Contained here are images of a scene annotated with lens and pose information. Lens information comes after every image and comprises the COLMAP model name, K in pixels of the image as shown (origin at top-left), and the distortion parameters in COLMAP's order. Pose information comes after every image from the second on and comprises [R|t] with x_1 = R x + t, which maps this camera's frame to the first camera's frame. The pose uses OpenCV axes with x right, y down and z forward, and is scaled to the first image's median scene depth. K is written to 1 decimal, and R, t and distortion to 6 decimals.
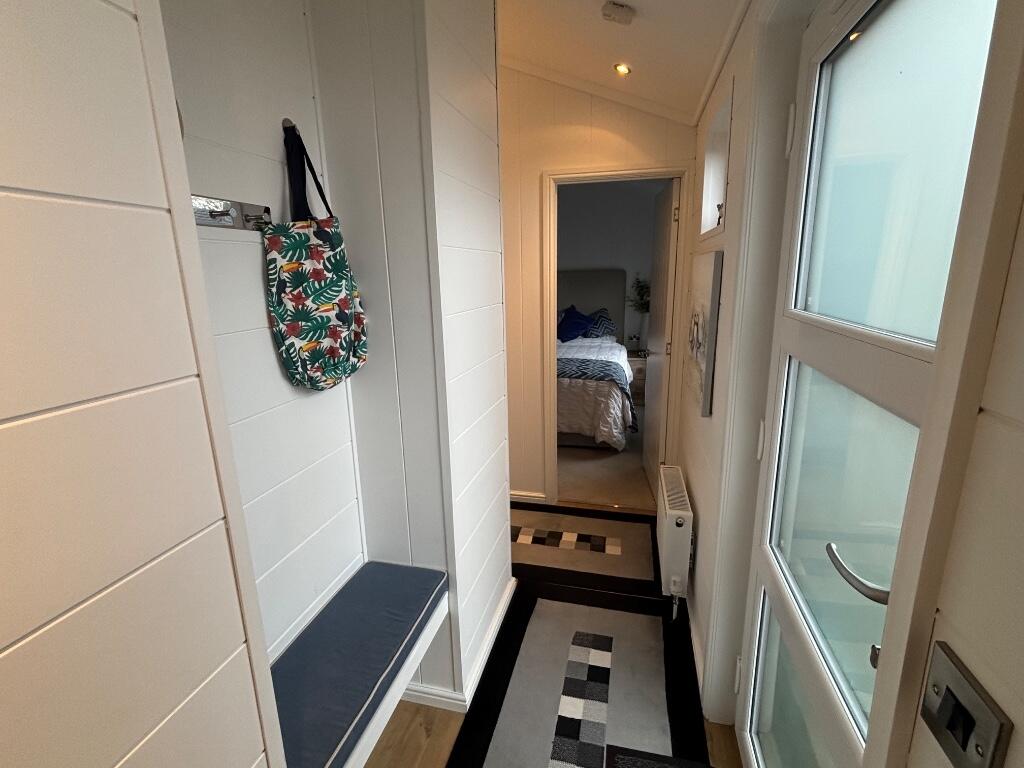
lens RADIAL K [[478.1, 0, 511.6], [0, 478.1, 384.4], [0, 0, 1]] dist [0.000324, 0.001051]
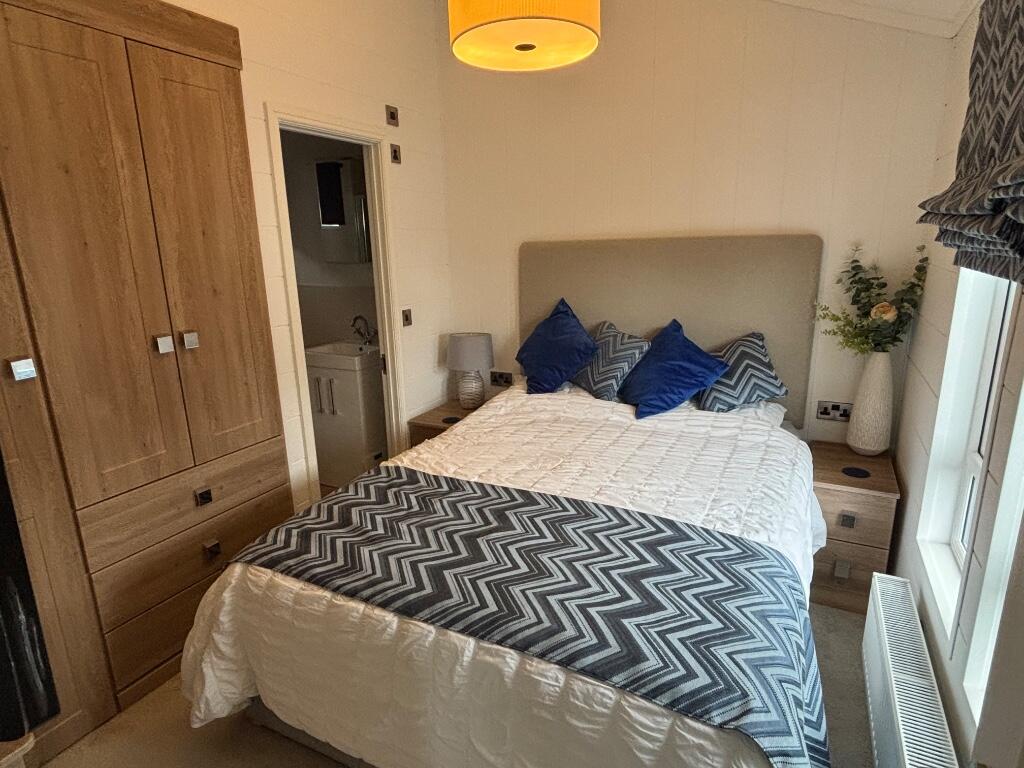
lens RADIAL K [[576.0, 0, 512.4], [0, 576.0, 381.5], [0, 0, 1]] dist [-0.001213, -0.000485]
pose [[0.972672, 0.058900, -0.224587, 0.110464], [-0.055103, 0.998212, 0.023144, -0.122648], [0.225549, -0.010136, 0.974179, 0.504823]]
